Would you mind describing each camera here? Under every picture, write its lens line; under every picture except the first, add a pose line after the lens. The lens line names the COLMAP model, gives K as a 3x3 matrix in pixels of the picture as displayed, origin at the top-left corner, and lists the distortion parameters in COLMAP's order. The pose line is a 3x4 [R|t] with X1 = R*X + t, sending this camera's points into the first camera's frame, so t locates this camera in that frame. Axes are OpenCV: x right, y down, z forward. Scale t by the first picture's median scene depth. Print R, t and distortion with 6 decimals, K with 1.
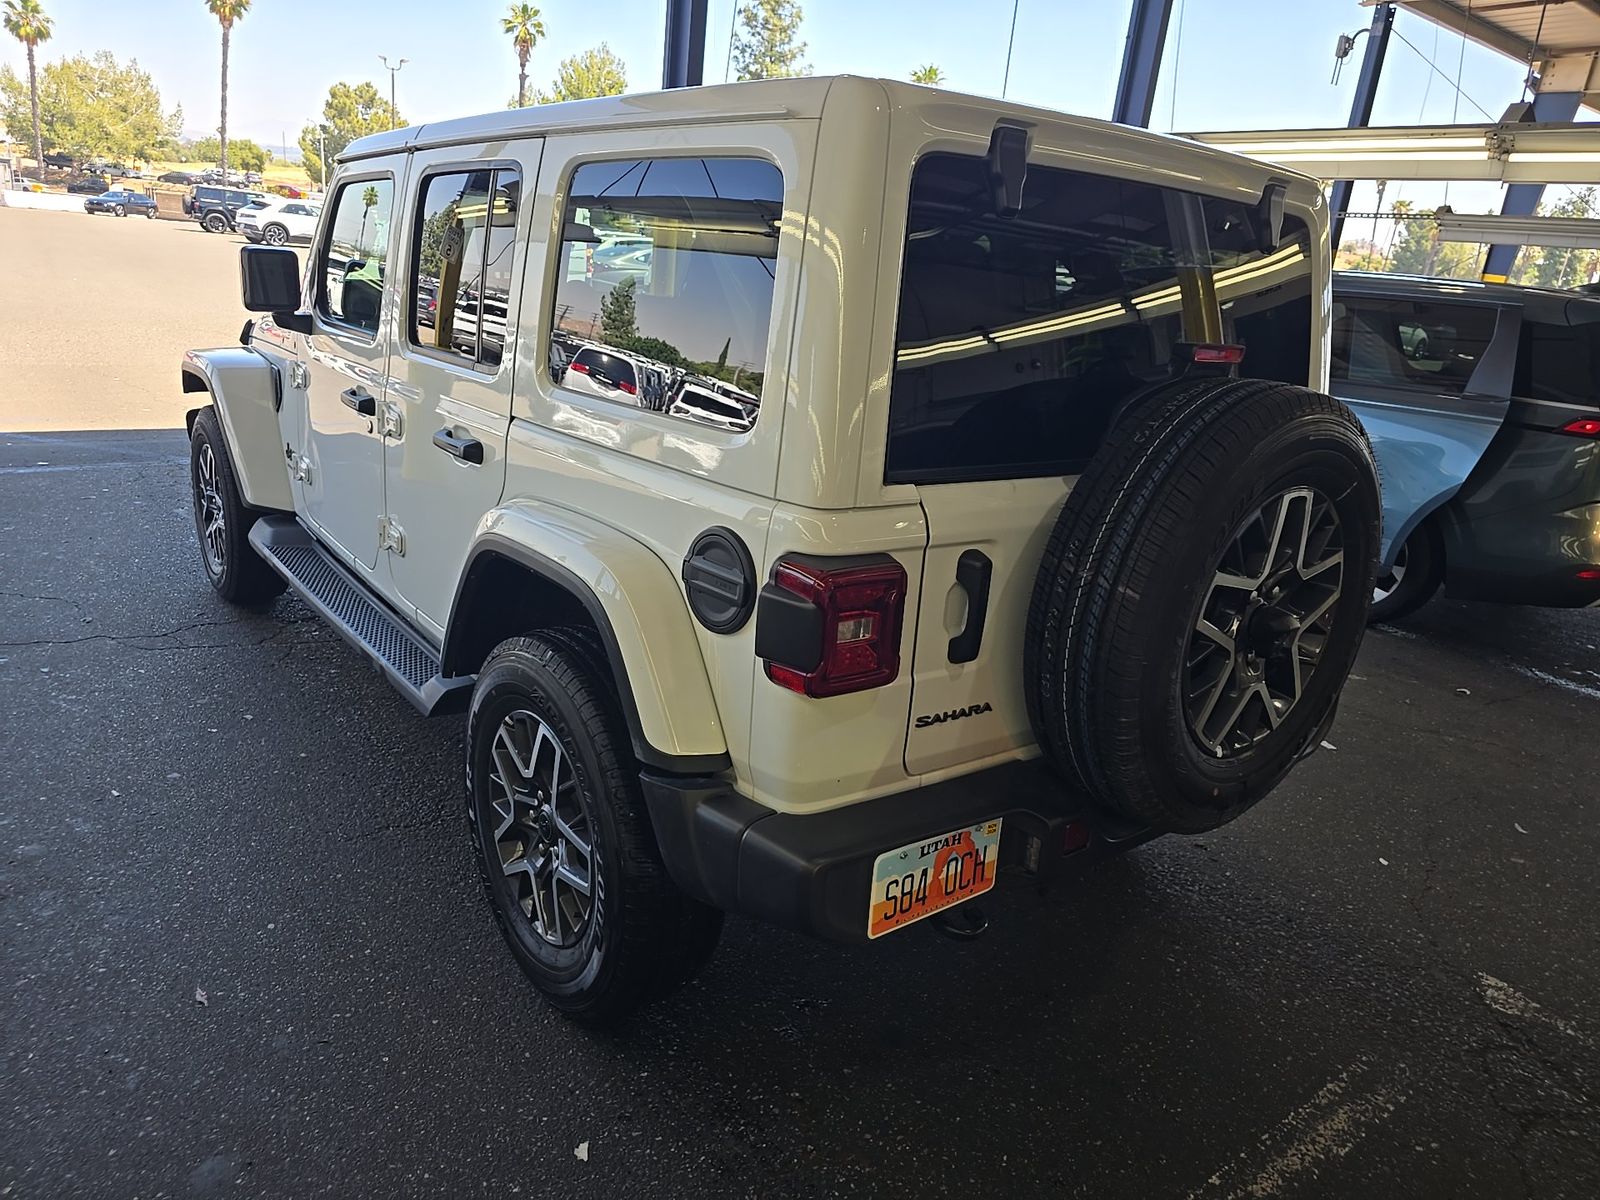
lens RADIAL K [[1080.4, 0, 800.0], [0, 1080.4, 600.0], [0, 0, 1]] dist [0.055768, -0.048271]
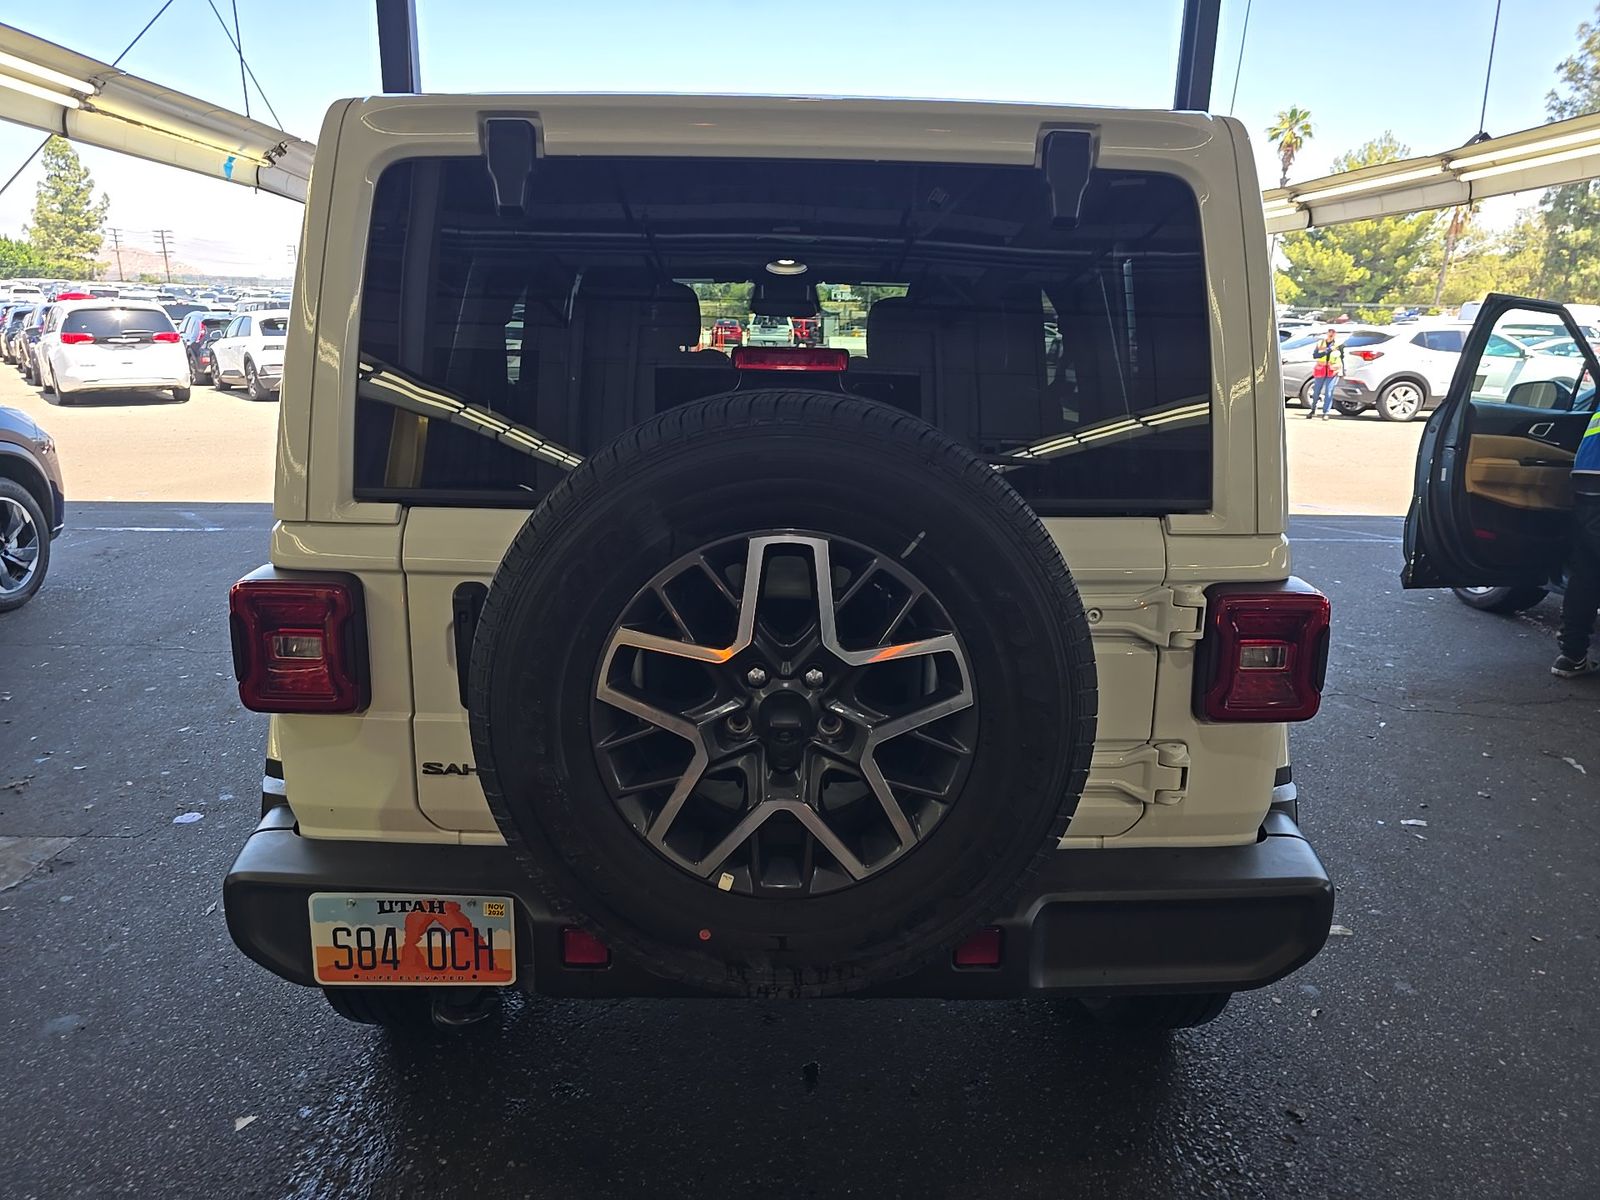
lens RADIAL K [[1084.3, 0, 800.0], [0, 1084.3, 600.0], [0, 0, 1]] dist [0.038616, -0.033739]
pose [[0.791653, 0.074000, -0.606473, 0.861675], [-0.132004, 0.989909, -0.051526, -0.020596], [0.596541, 0.120848, 0.793432, 0.417612]]
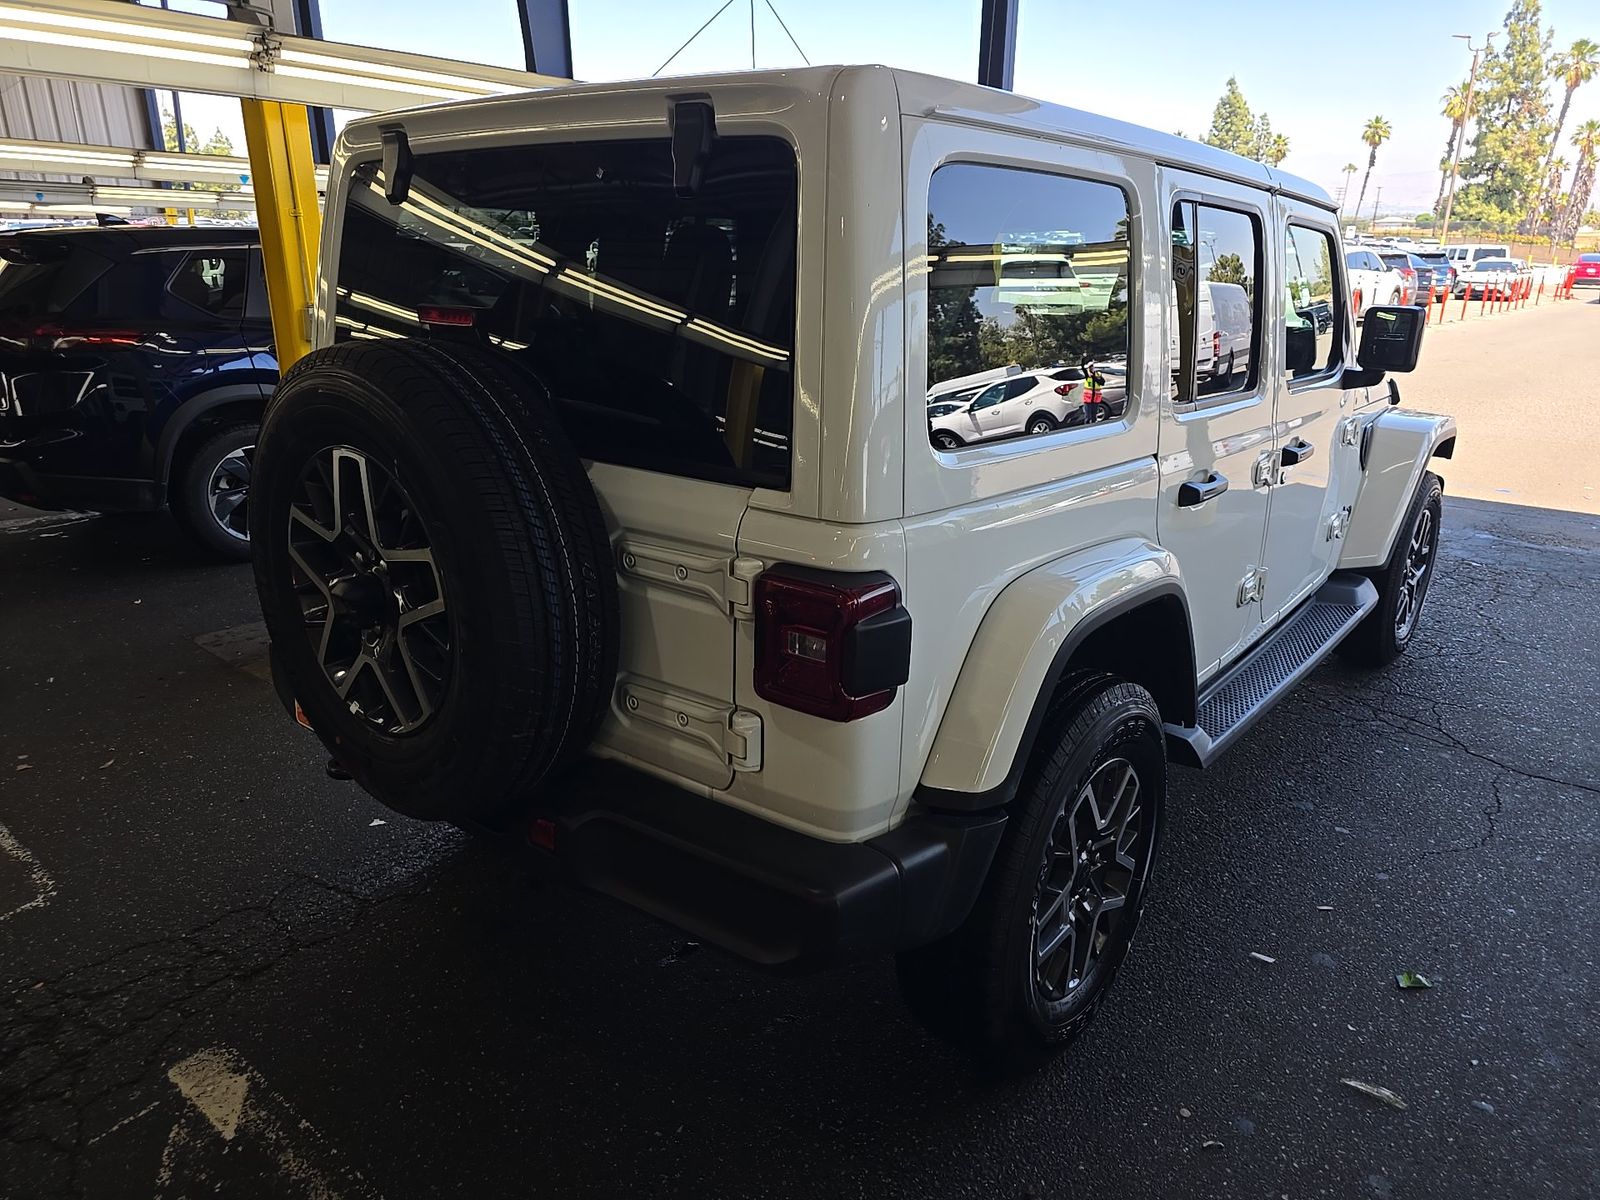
lens RADIAL K [[1080.4, 0, 800.0], [0, 1080.4, 600.0], [0, 0, 1]] dist [0.055768, -0.048271]
pose [[0.217483, 0.211066, -0.952970, 1.390011], [-0.292823, 0.945477, 0.142580, -0.212716], [0.931105, 0.248042, 0.267430, 1.076154]]
